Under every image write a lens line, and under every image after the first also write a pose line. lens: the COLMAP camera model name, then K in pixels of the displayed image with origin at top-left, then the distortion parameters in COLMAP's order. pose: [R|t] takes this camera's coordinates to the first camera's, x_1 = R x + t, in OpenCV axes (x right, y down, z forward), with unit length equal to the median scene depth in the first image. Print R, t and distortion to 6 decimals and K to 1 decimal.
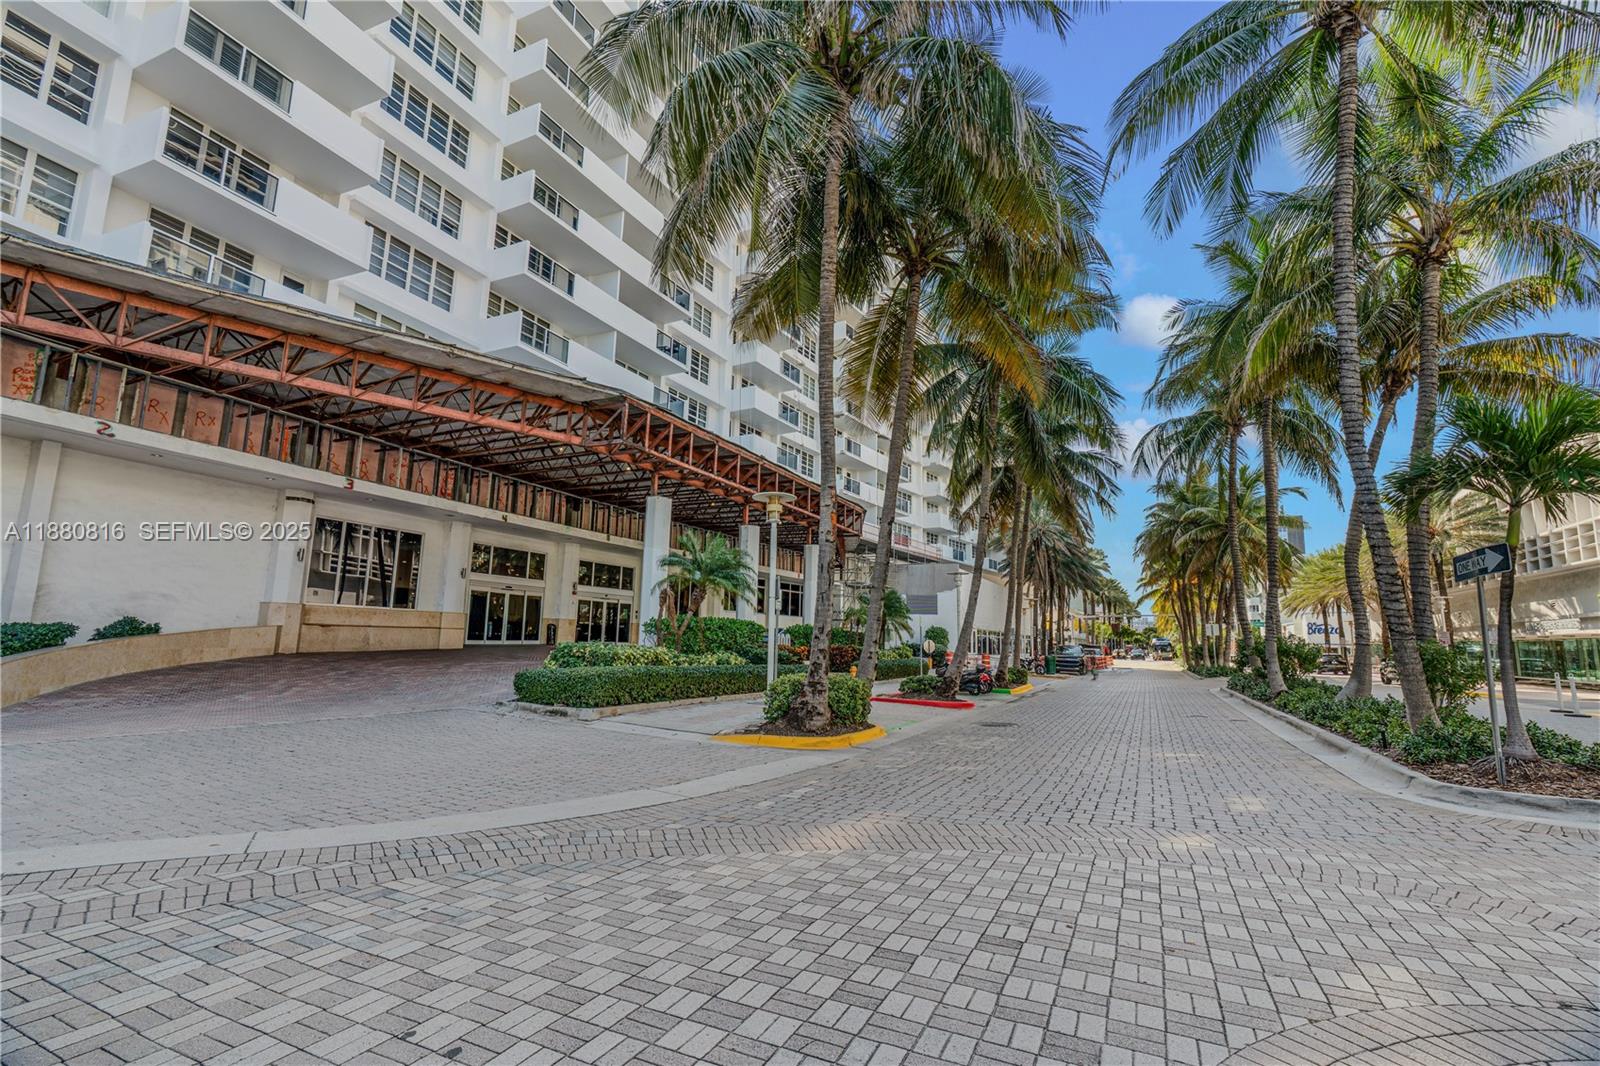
lens RADIAL K [[734.1, 0, 791.6], [0, 734.1, 528.8], [0, 0, 1]] dist [-0.013400, -0.000127]
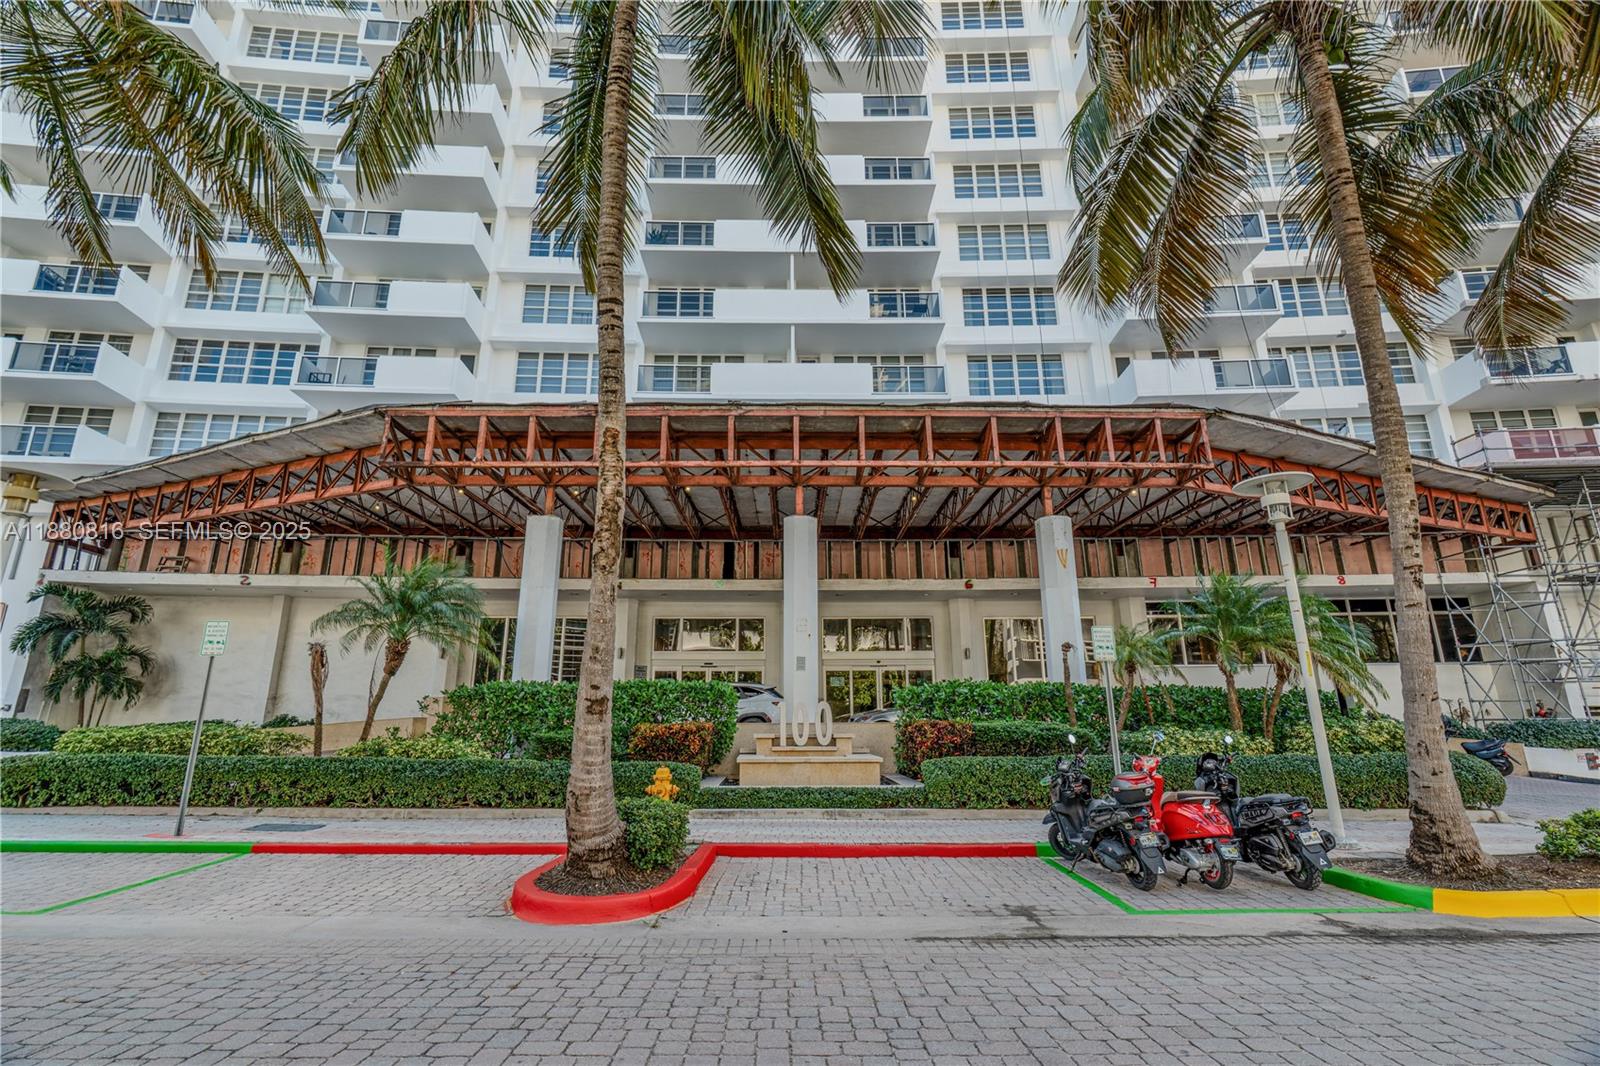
lens RADIAL K [[734.1, 0, 802.6], [0, 734.1, 545.7], [0, 0, 1]] dist [-0.013400, -0.000127]
pose [[0.562232, -0.237235, -0.792222, 0.353259], [0.164907, 0.970892, -0.173706, 0.104960], [0.810371, -0.032980, 0.584988, 0.561072]]
